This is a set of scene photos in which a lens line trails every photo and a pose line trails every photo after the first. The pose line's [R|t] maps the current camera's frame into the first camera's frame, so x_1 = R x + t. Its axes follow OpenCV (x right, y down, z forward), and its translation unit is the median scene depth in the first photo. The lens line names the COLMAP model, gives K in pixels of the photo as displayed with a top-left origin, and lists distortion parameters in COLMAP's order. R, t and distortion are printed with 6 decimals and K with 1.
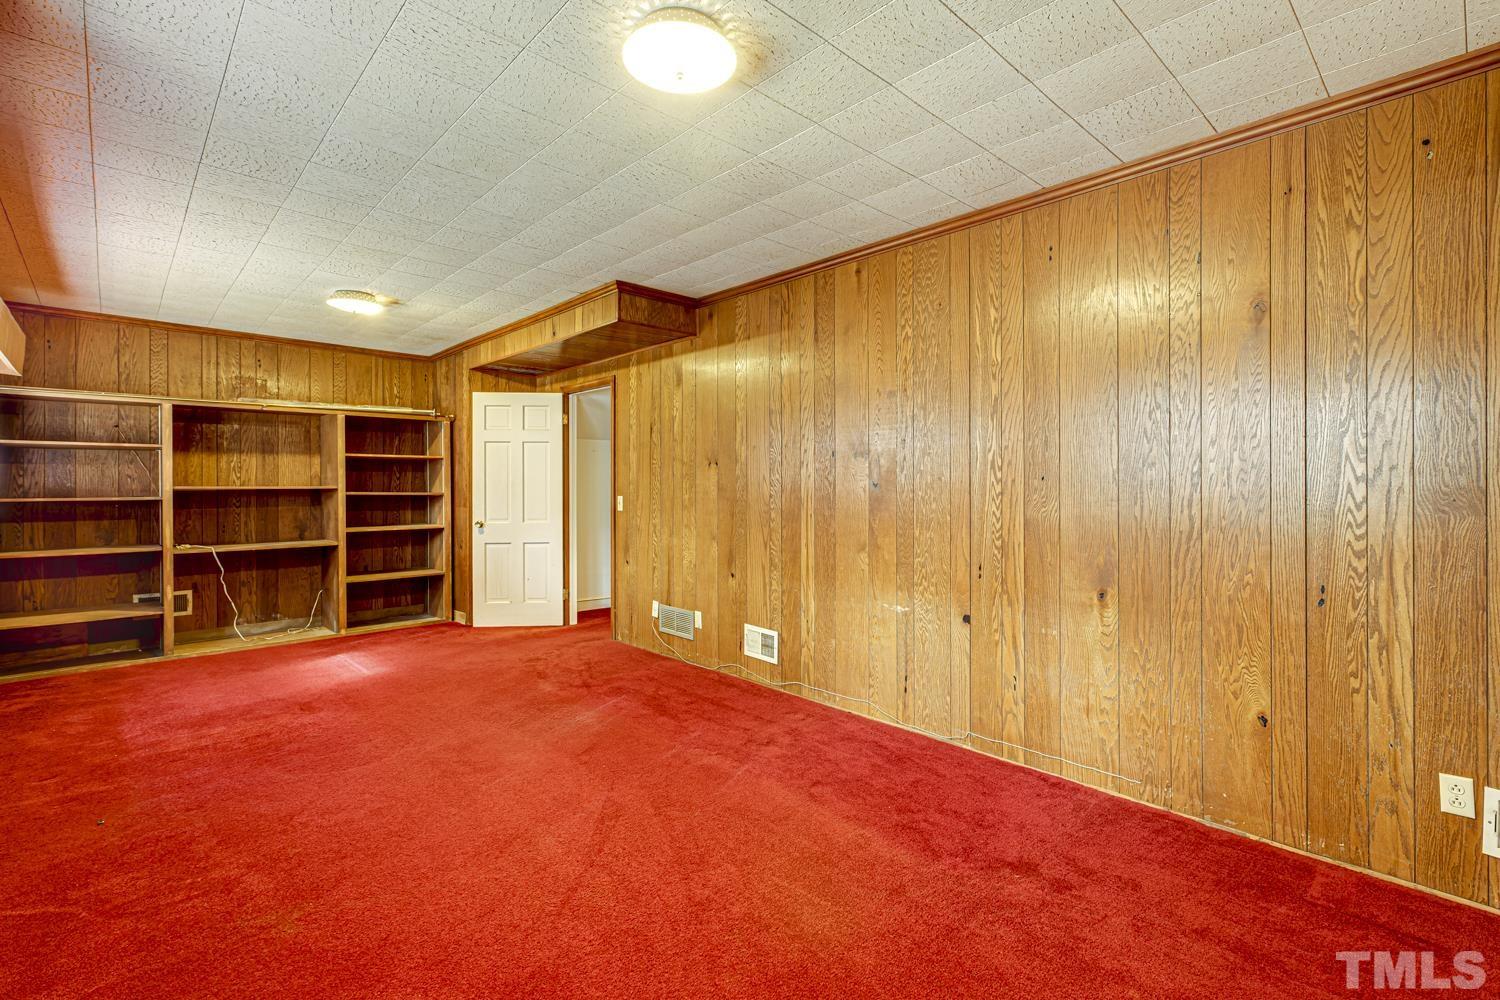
lens RADIAL K [[680.2, 0, 746.1], [0, 680.2, 491.4], [0, 0, 1]] dist [-0.008594, 0.002718]
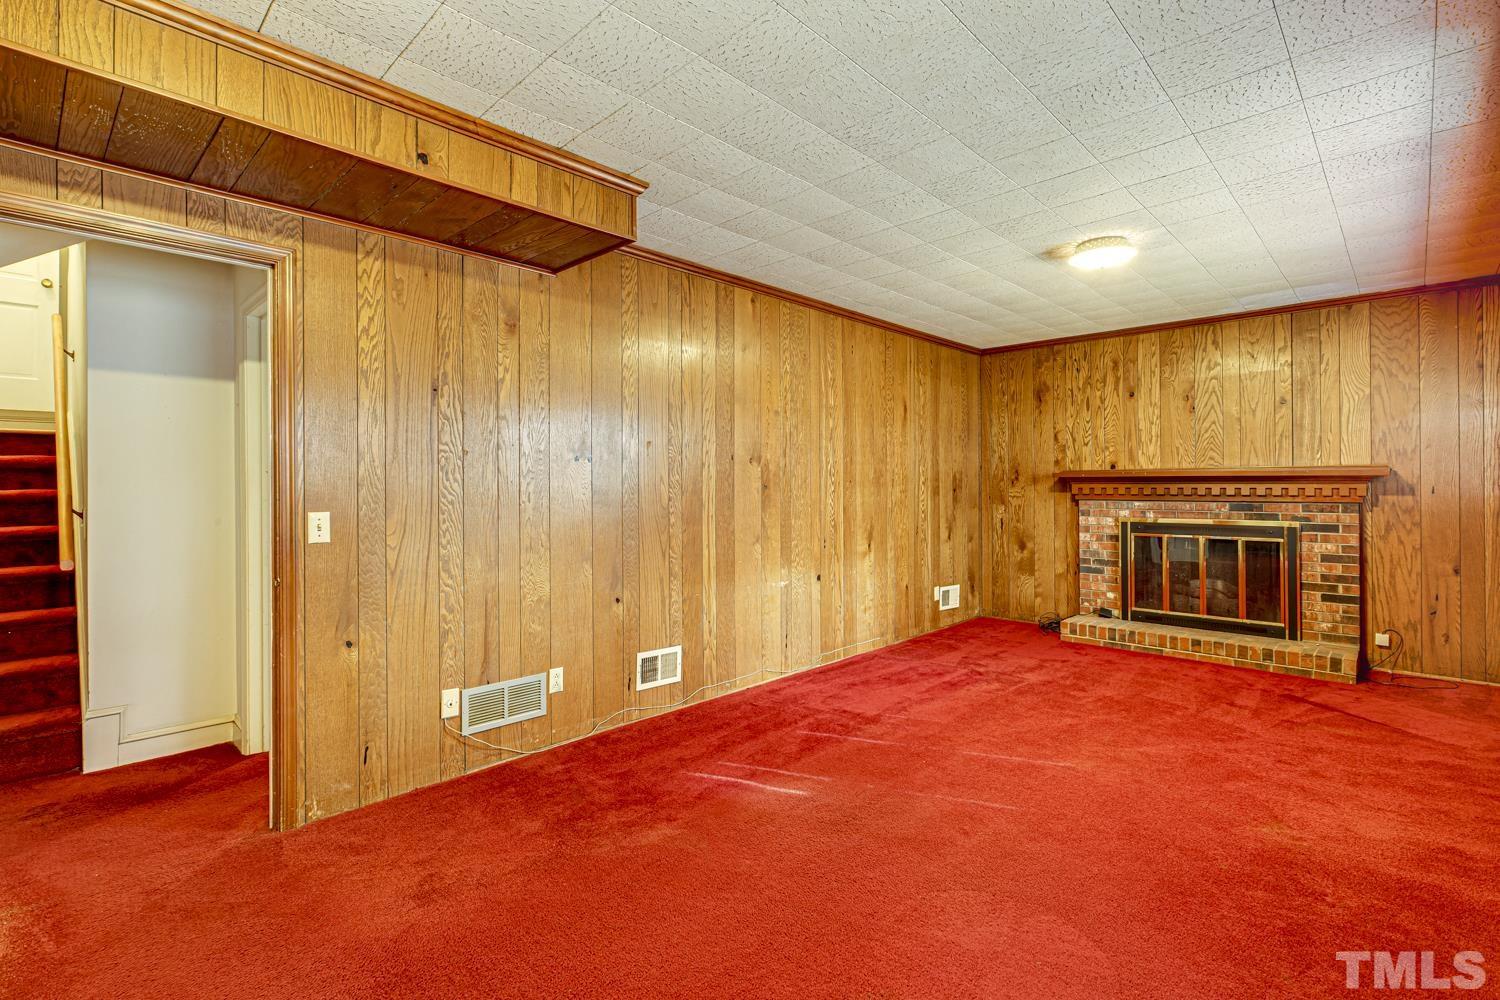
lens RADIAL K [[680.2, 0, 753.5], [0, 680.2, 488.9], [0, 0, 1]] dist [-0.008594, 0.002718]
pose [[-0.044292, -0.002986, 0.999014, -0.911293], [0.015683, 0.999870, 0.003684, -0.008142], [-0.998896, 0.015831, -0.044240, 0.971862]]
